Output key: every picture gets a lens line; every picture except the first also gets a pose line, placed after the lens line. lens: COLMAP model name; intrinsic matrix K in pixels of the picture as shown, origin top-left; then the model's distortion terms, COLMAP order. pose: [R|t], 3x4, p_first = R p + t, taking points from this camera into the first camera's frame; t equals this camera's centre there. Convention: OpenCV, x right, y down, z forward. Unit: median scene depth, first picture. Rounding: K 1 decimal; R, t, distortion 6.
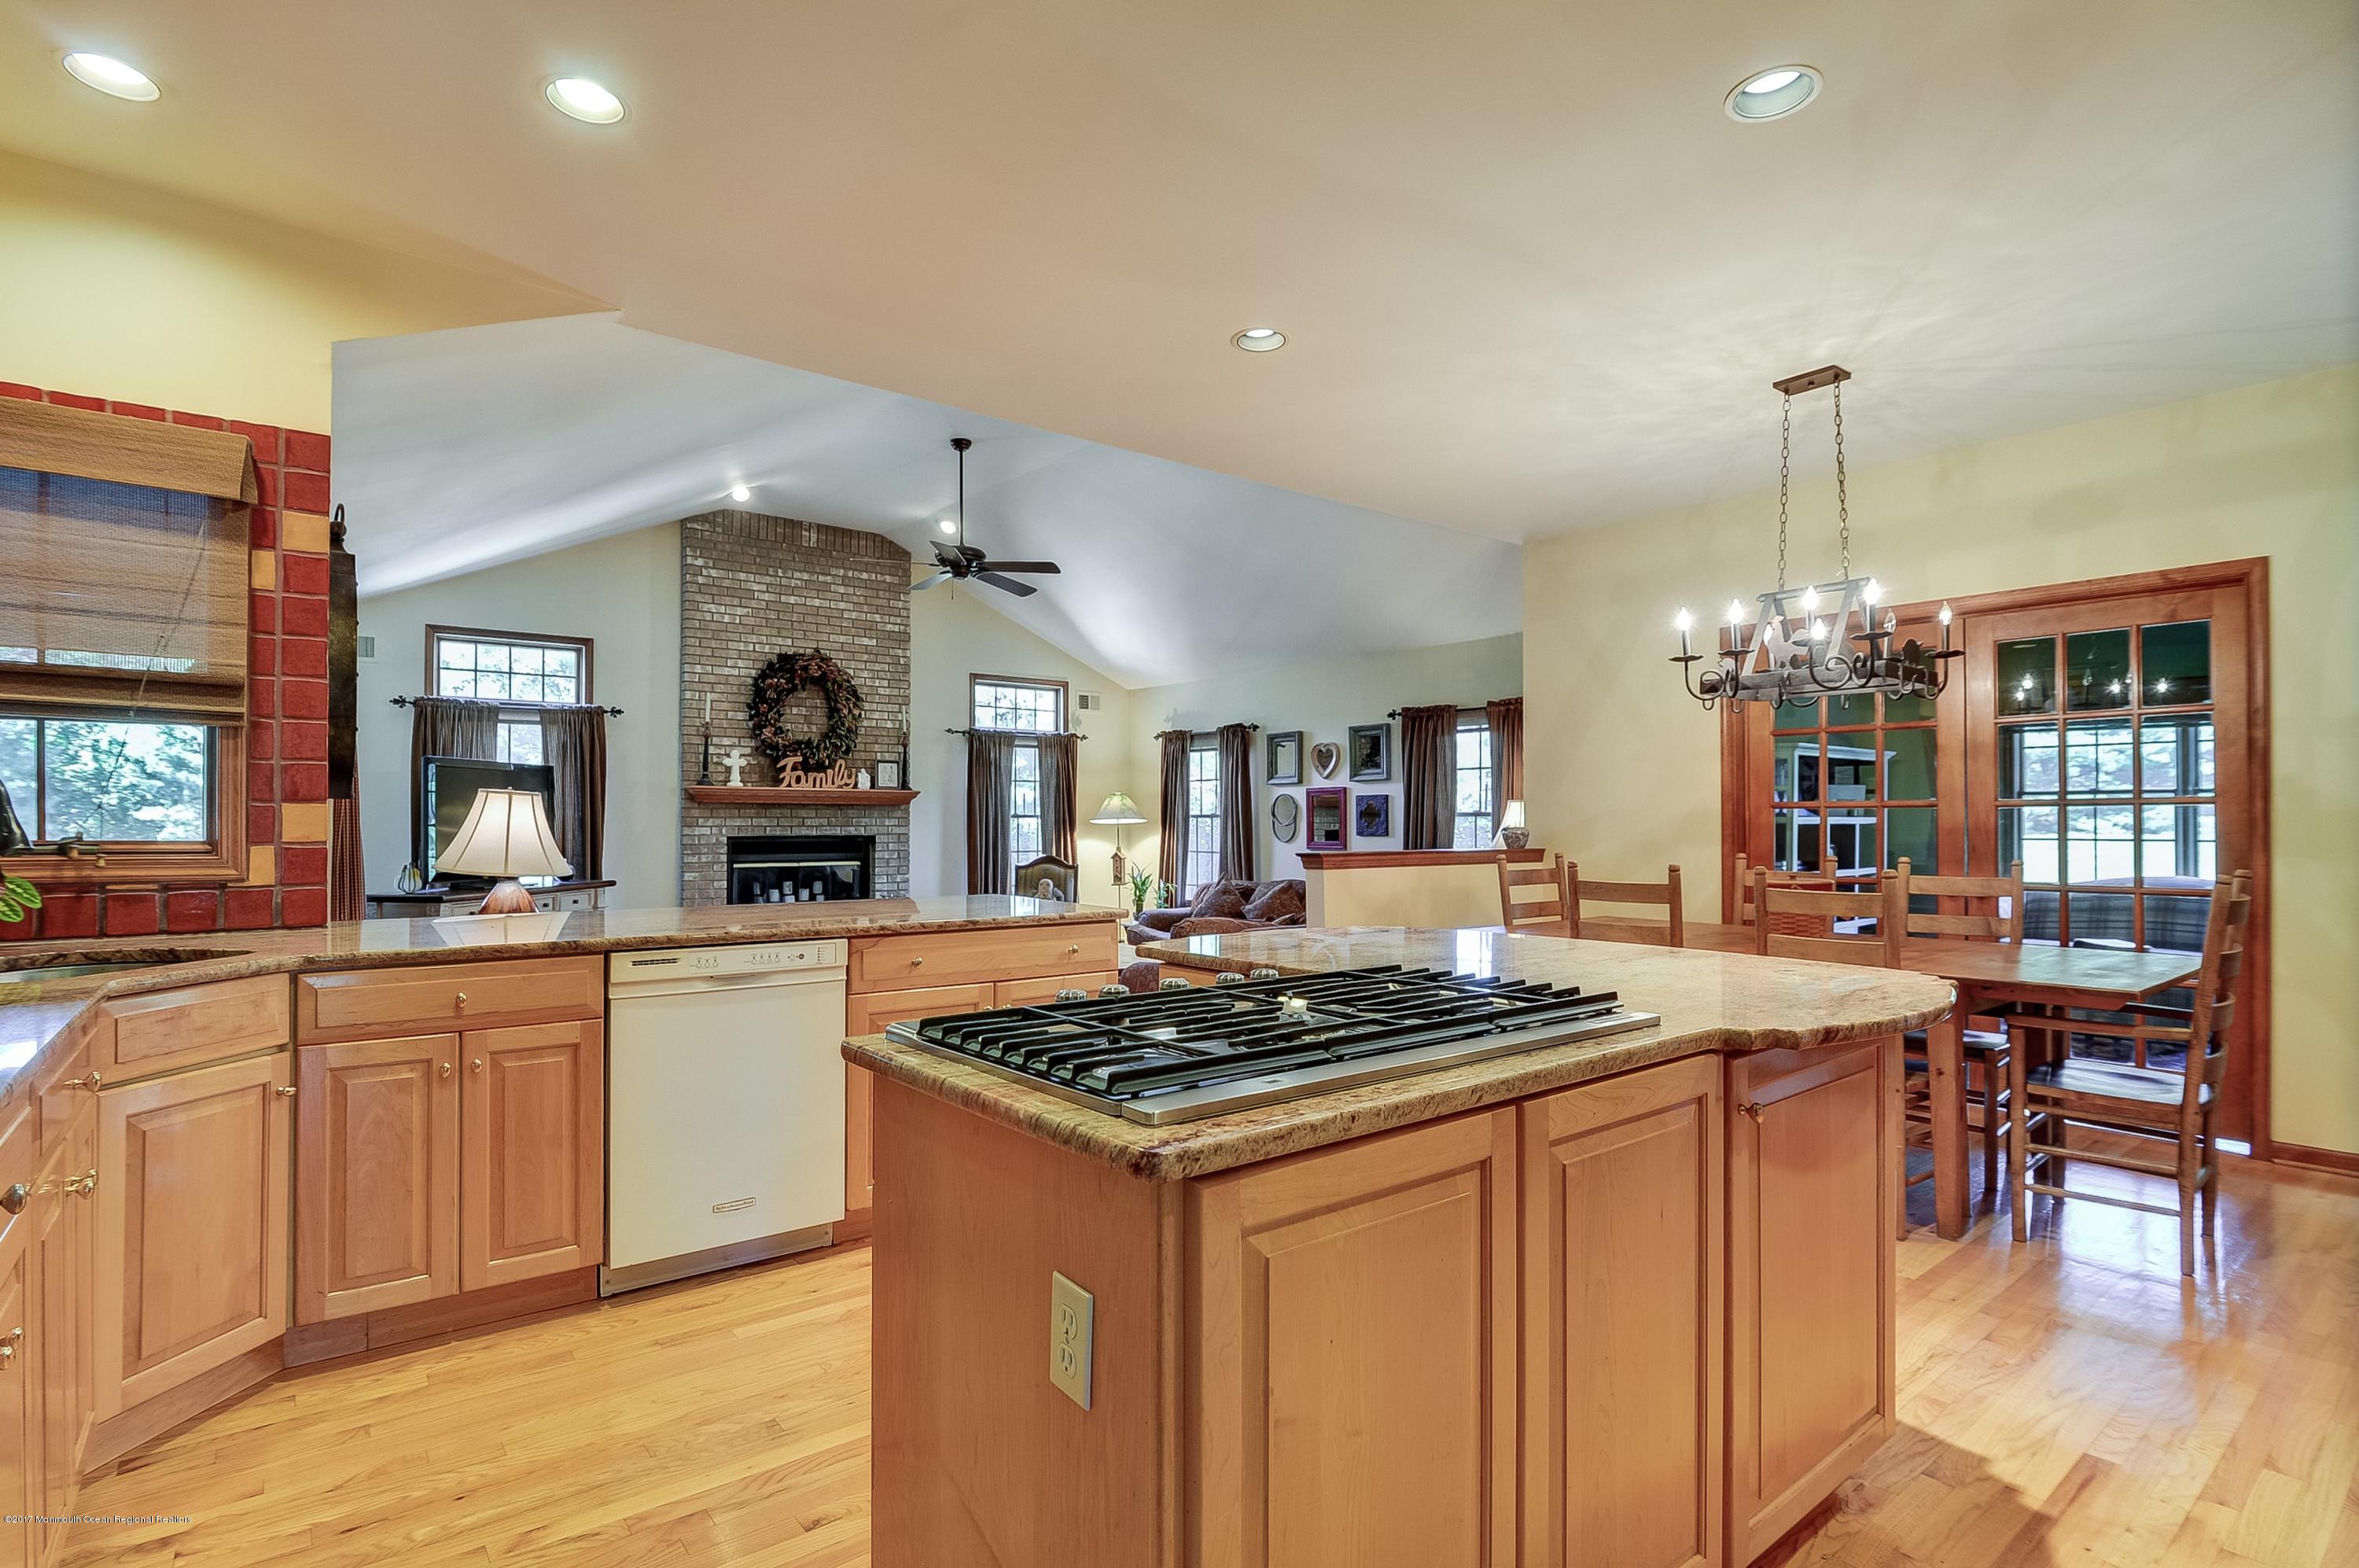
lens RADIAL K [[1156.3, 0, 1174.2], [0, 1156.3, 803.8], [0, 0, 1]] dist [-0.008232, -0.000431]
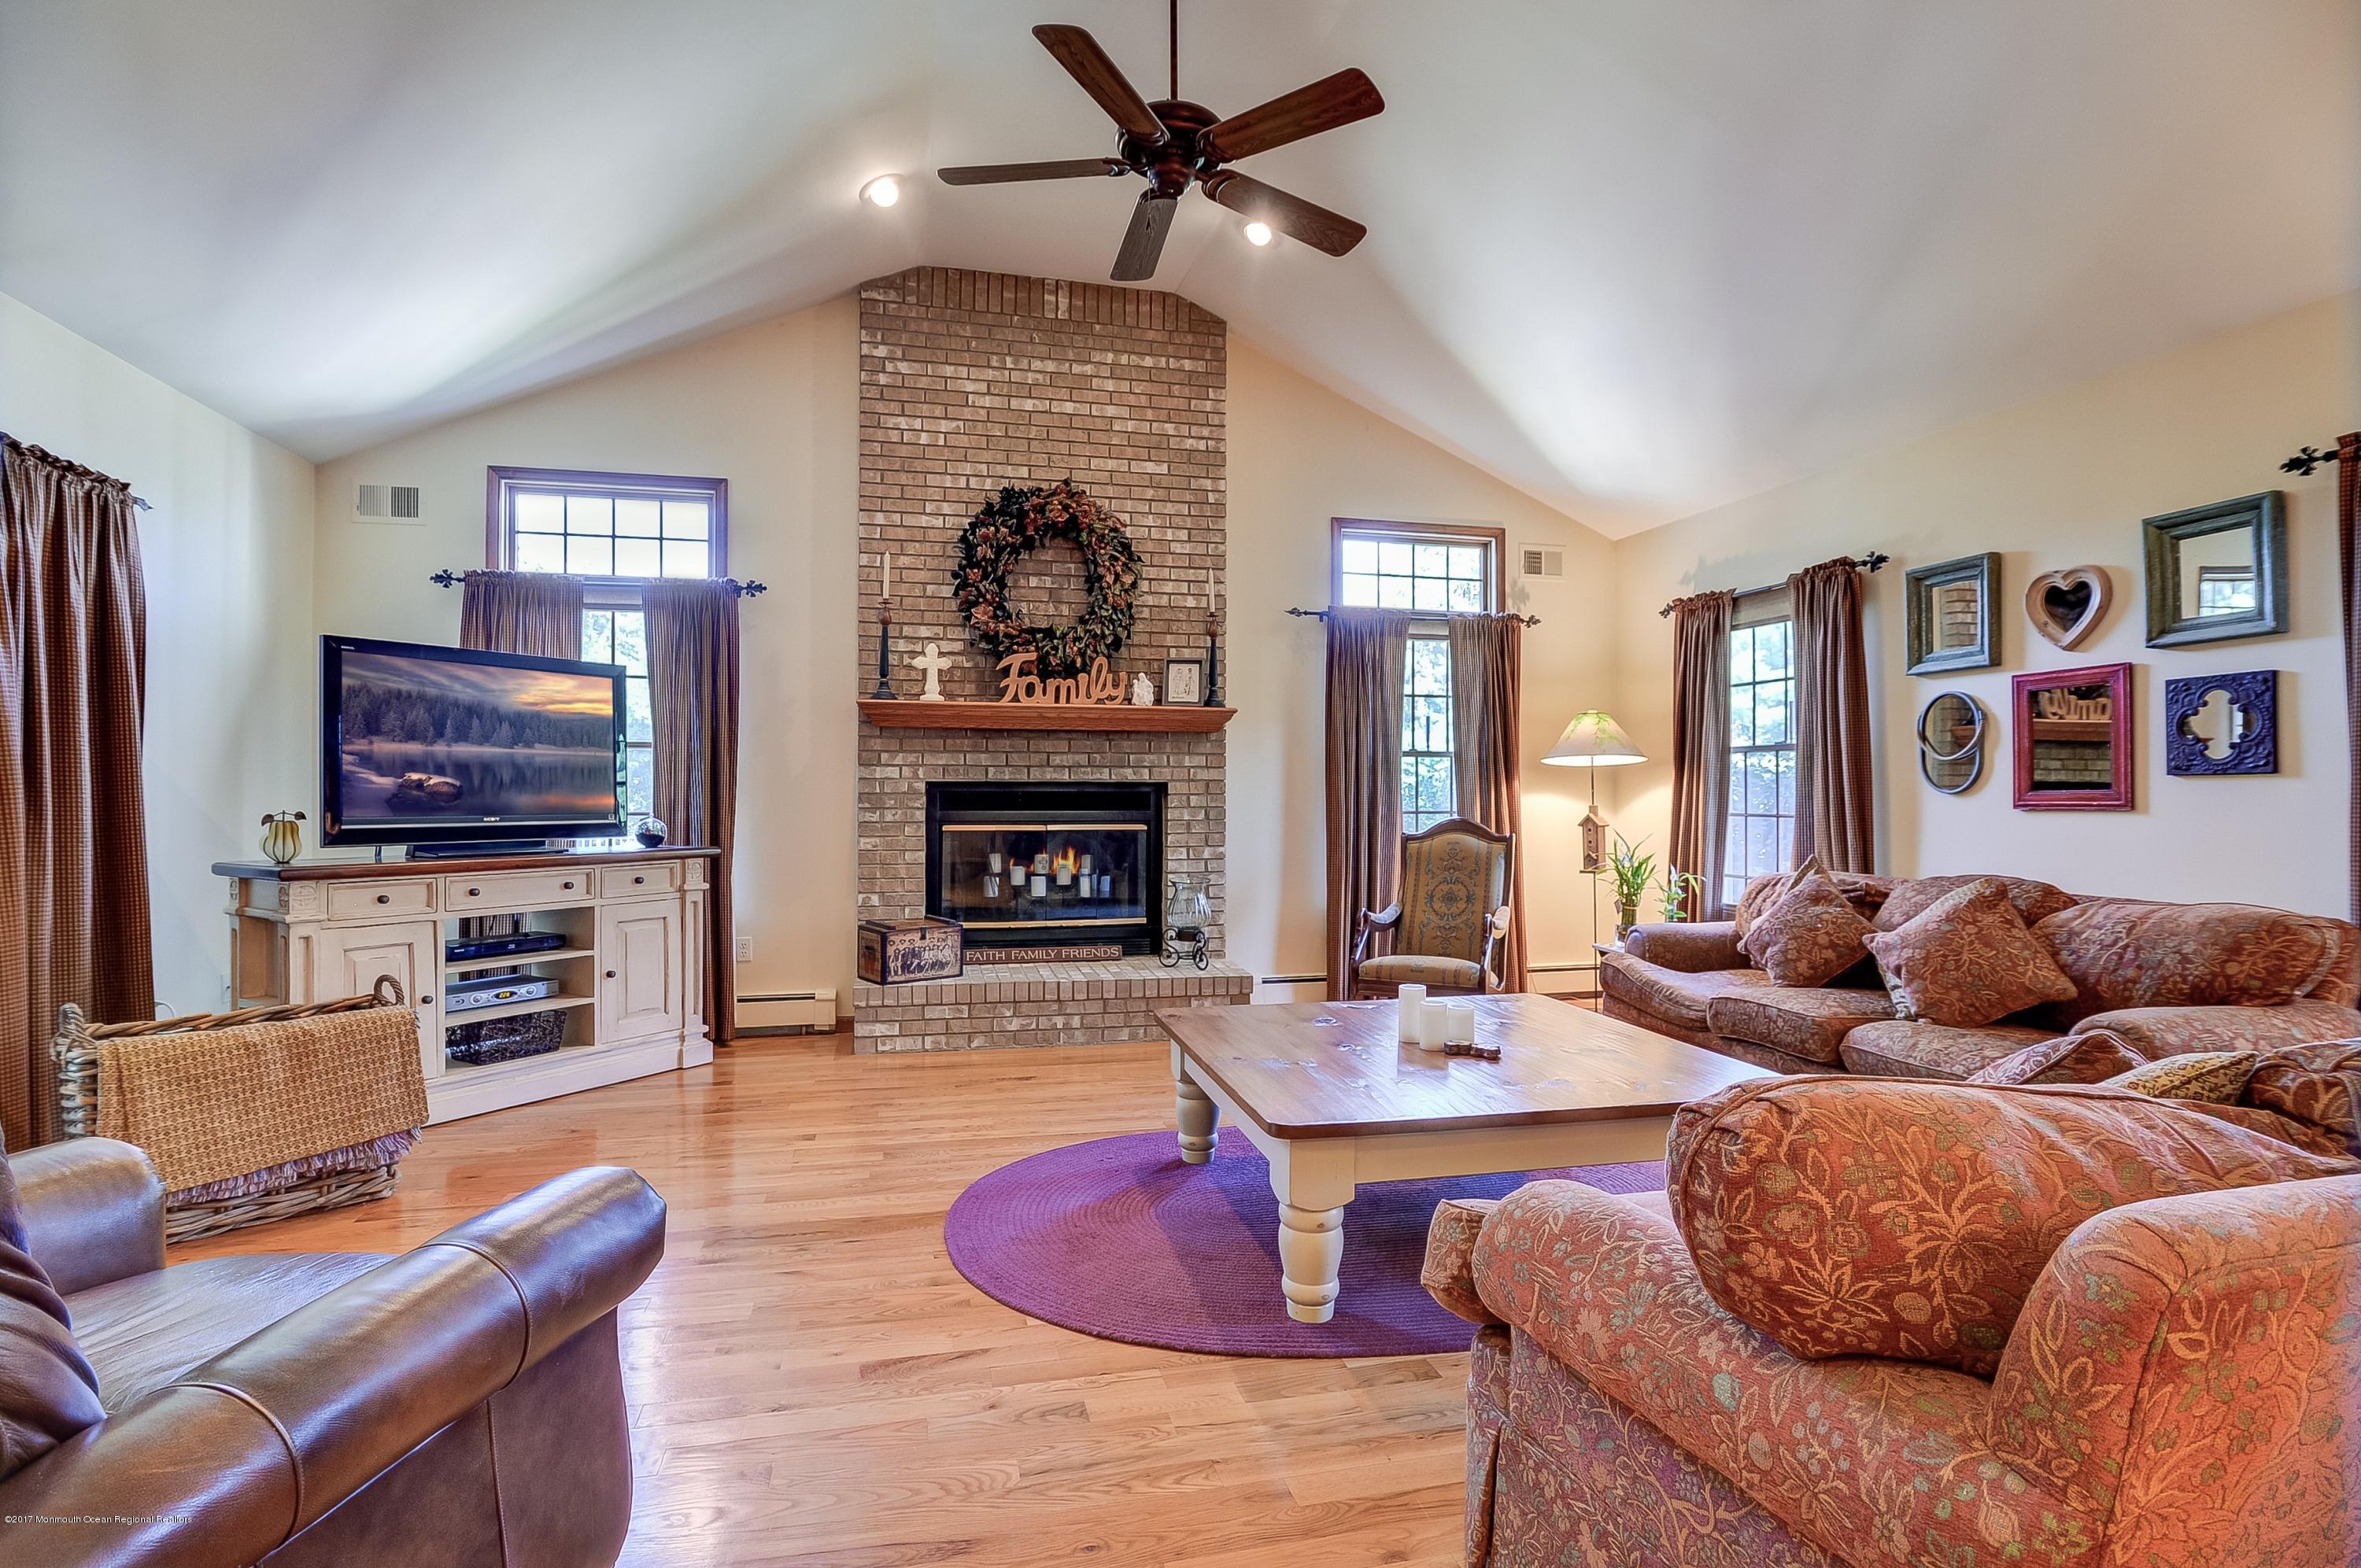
lens RADIAL K [[1151.2, 0, 1180.5], [0, 1151.2, 784.0], [0, 0, 1]] dist [-0.014841, -0.000697]
pose [[0.910135, -0.002889, -0.414301, 0.001584], [0.005806, 0.999966, 0.005781, 0.025780], [0.414270, -0.007667, 0.910122, 0.465736]]
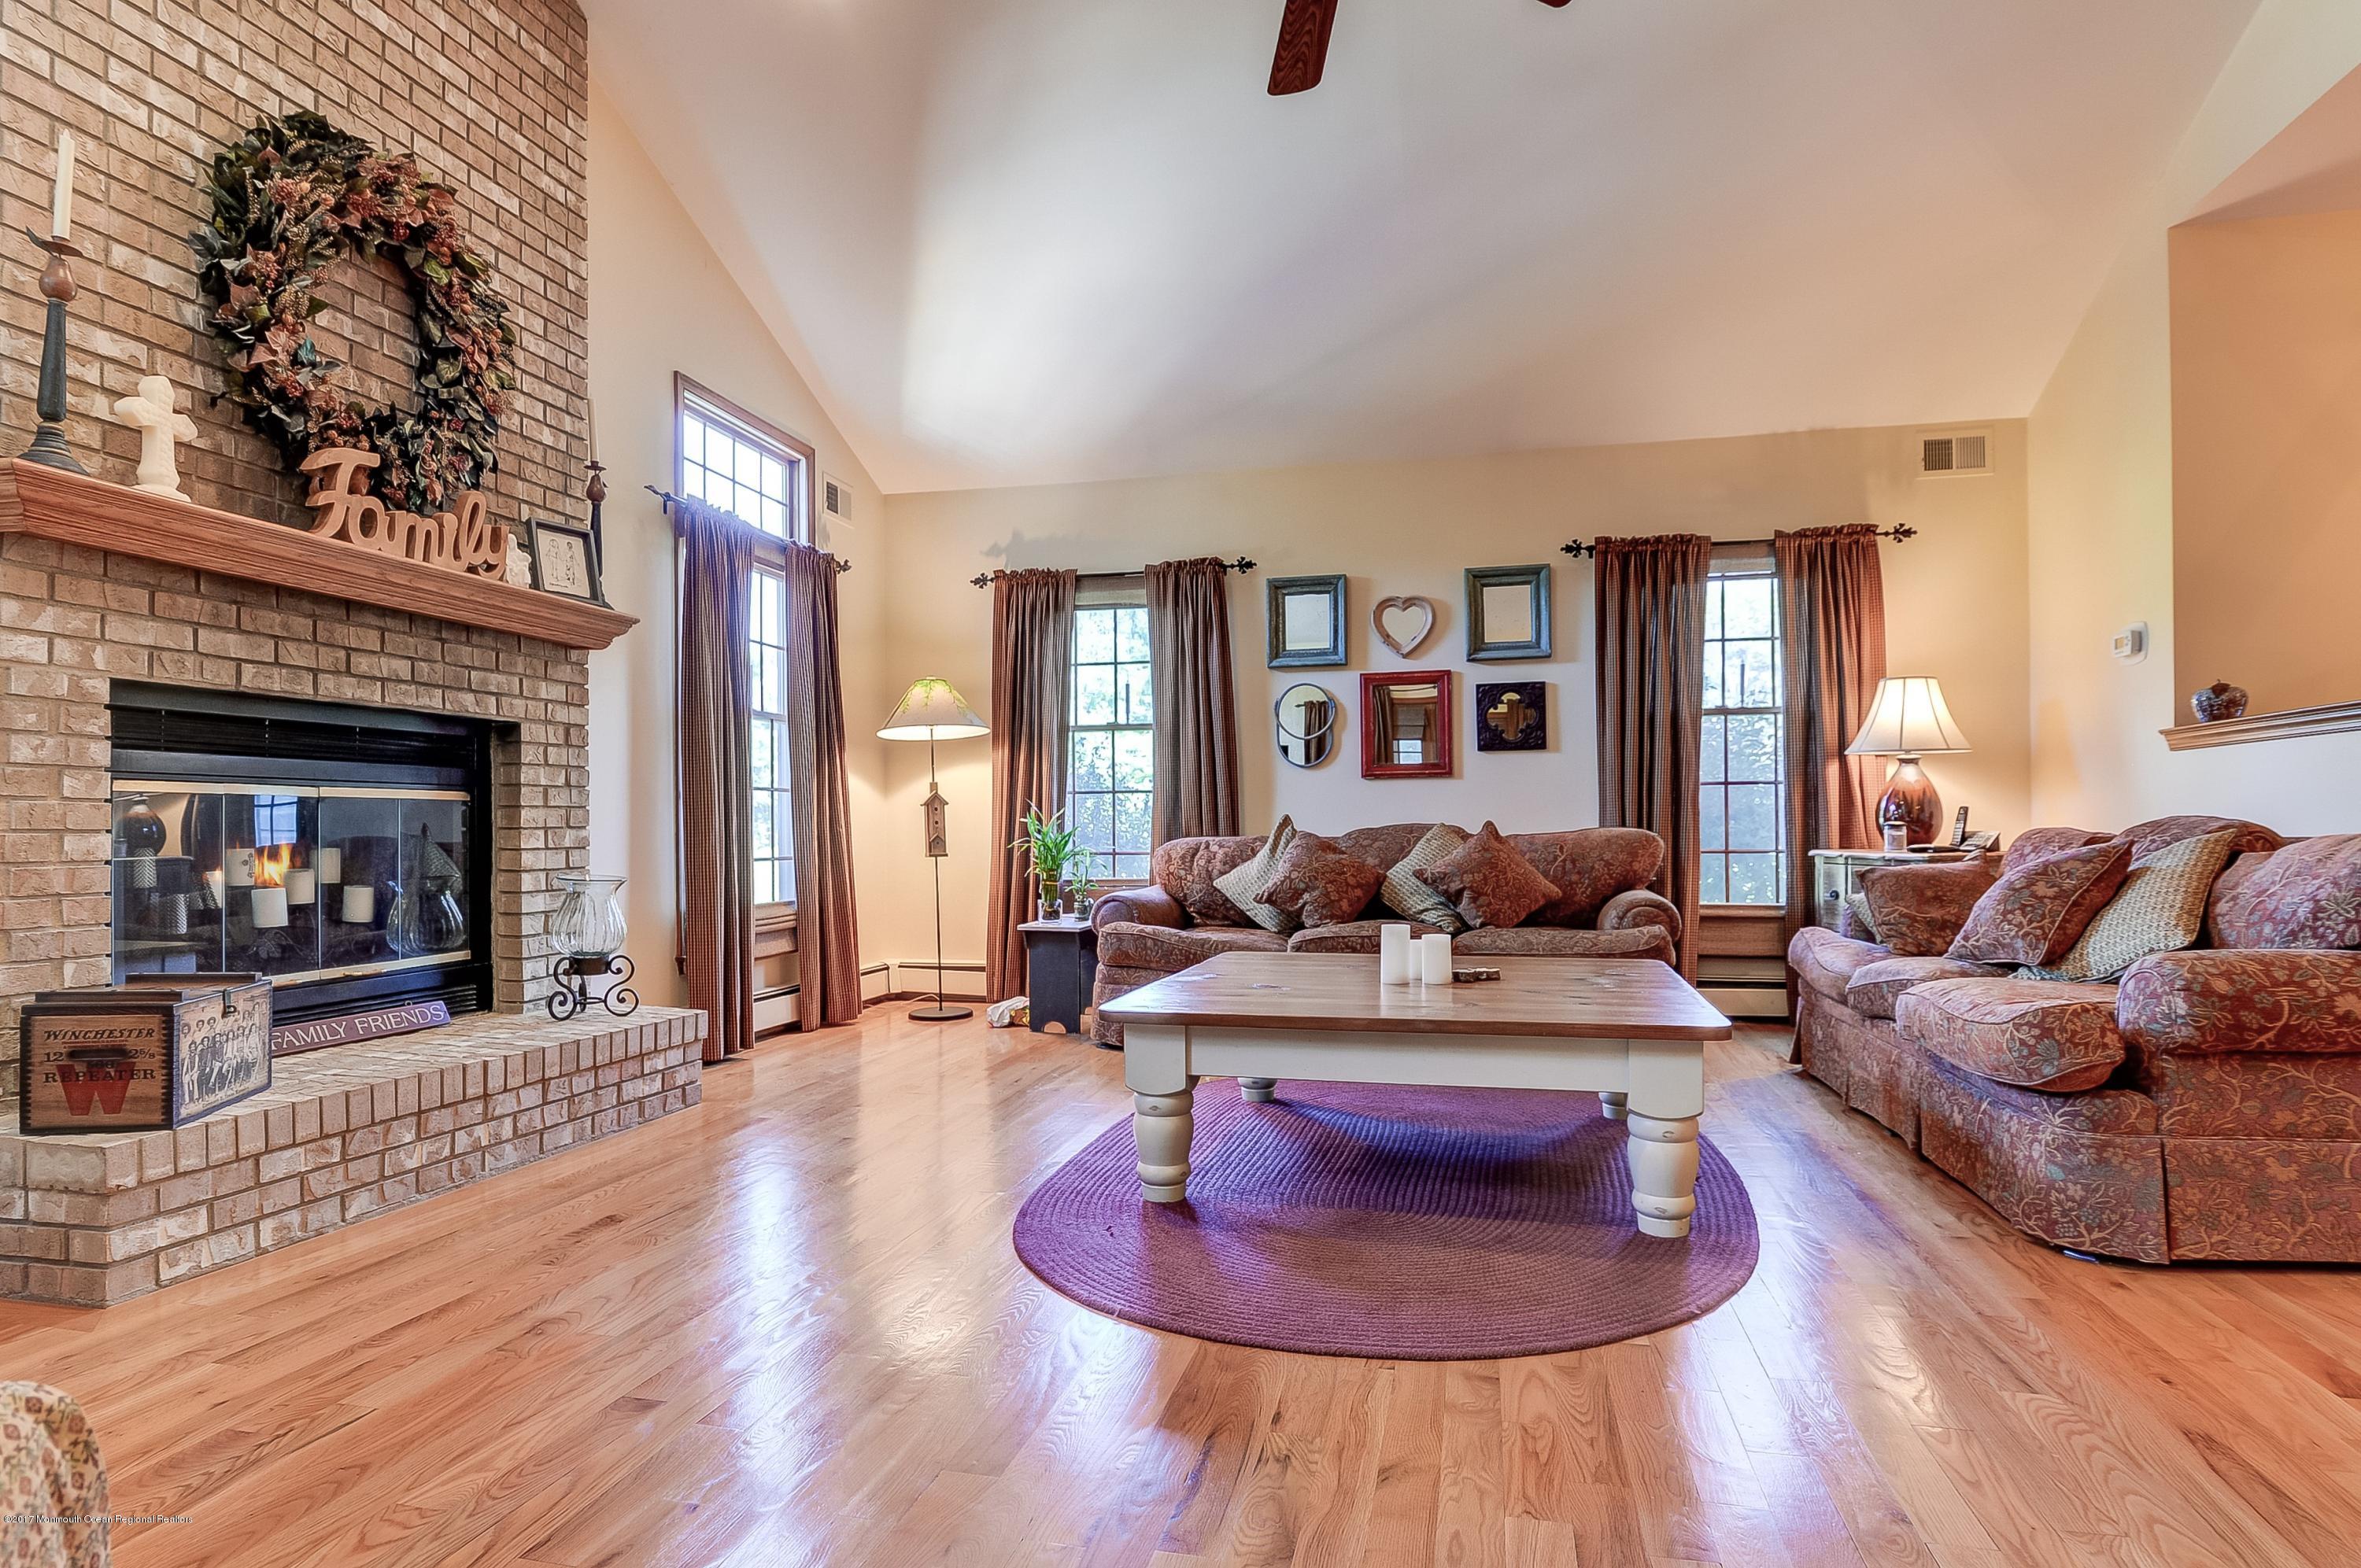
lens RADIAL K [[1254.2, 0, 1188.6], [0, 1254.2, 820.8], [0, 0, 1]] dist [-0.008235, -0.001017]
pose [[0.783401, -0.002468, 0.621512, -0.356456], [-0.002313, 0.999974, 0.006887, 0.058469], [-0.621512, -0.006832, 0.783375, 0.572903]]
